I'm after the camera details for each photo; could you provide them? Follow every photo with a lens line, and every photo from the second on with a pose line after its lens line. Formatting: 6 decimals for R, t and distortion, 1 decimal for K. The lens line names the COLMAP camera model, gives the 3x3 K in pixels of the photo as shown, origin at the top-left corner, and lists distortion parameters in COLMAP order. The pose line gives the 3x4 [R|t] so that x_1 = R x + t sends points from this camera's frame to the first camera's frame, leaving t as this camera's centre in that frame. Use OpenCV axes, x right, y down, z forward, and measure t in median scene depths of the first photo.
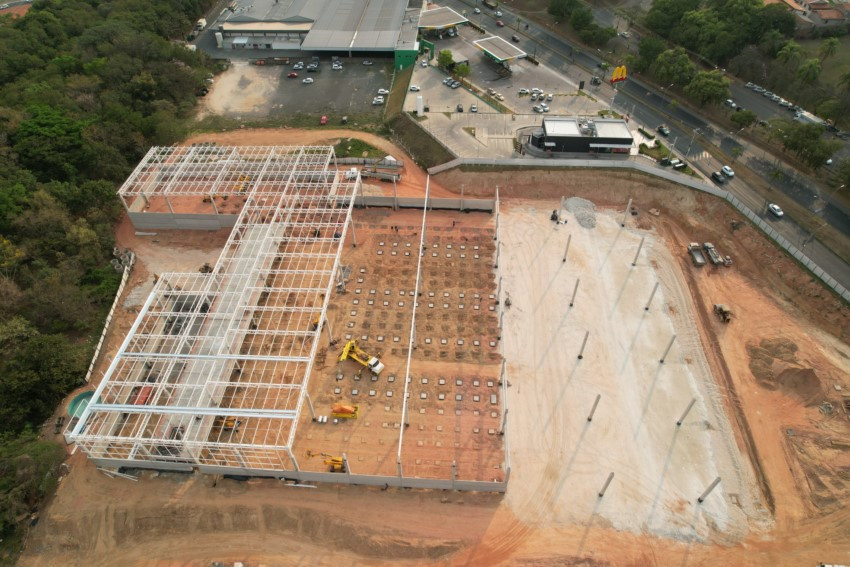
lens RADIAL K [[543.5, 0, 428.6], [0, 543.5, 287.4], [0, 0, 1]] dist [-0.085156, 0.078025]
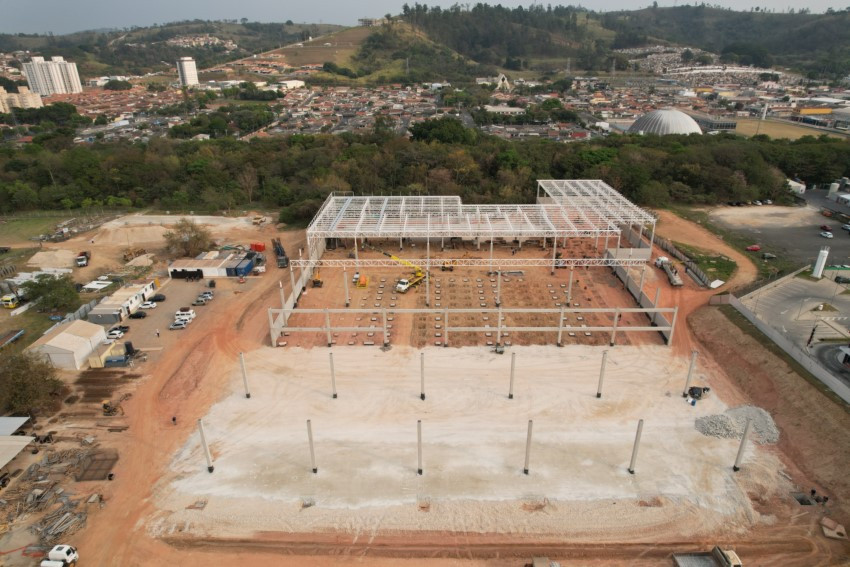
lens RADIAL K [[543.5, 0, 428.6], [0, 543.5, 287.4], [0, 0, 1]] dist [-0.085156, 0.078025]
pose [[0.050529, 0.415461, -0.908206, 0.682489], [-0.714455, 0.650455, 0.257803, -0.137085], [0.697854, 0.635846, 0.329695, 0.462789]]
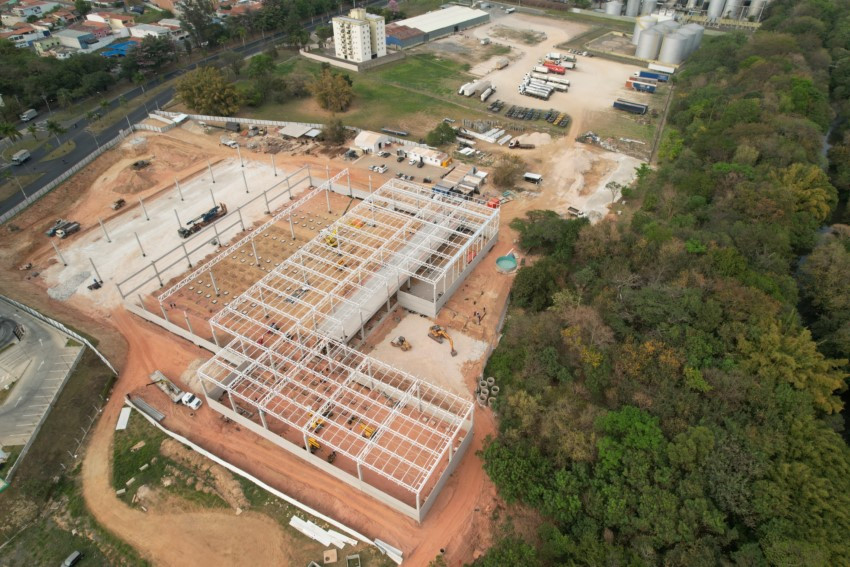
lens RADIAL K [[543.5, 0, 428.6], [0, 543.5, 287.4], [0, 0, 1]] dist [-0.085156, 0.078025]
pose [[-0.899576, -0.264337, 0.347690, -0.660260], [0.323088, 0.132928, 0.936987, -0.828645], [-0.293898, 0.955226, -0.034175, 0.787617]]
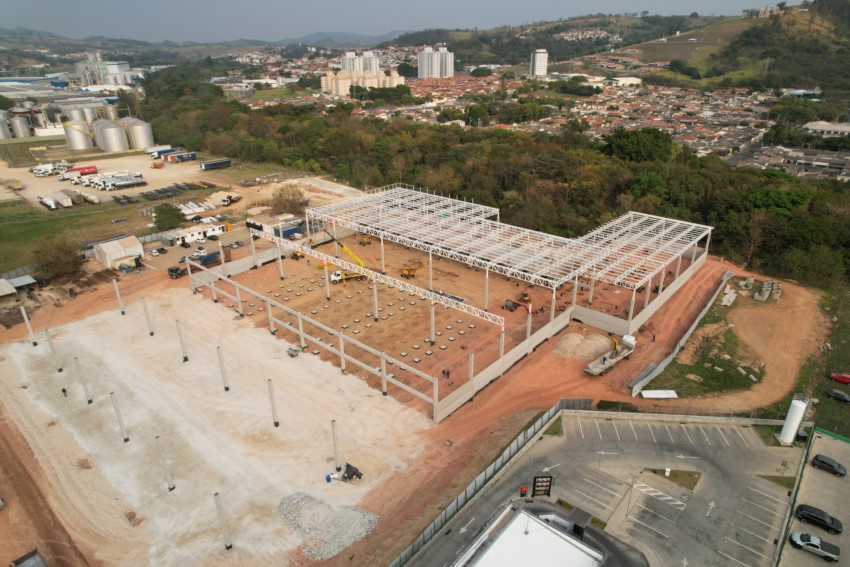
lens RADIAL K [[543.5, 0, 428.6], [0, 543.5, 287.4], [0, 0, 1]] dist [-0.085156, 0.078025]
pose [[-0.605510, 0.340097, -0.719508, 0.463372], [-0.565593, 0.452133, 0.689696, -0.562485], [0.559877, 0.824566, -0.081414, 0.870963]]
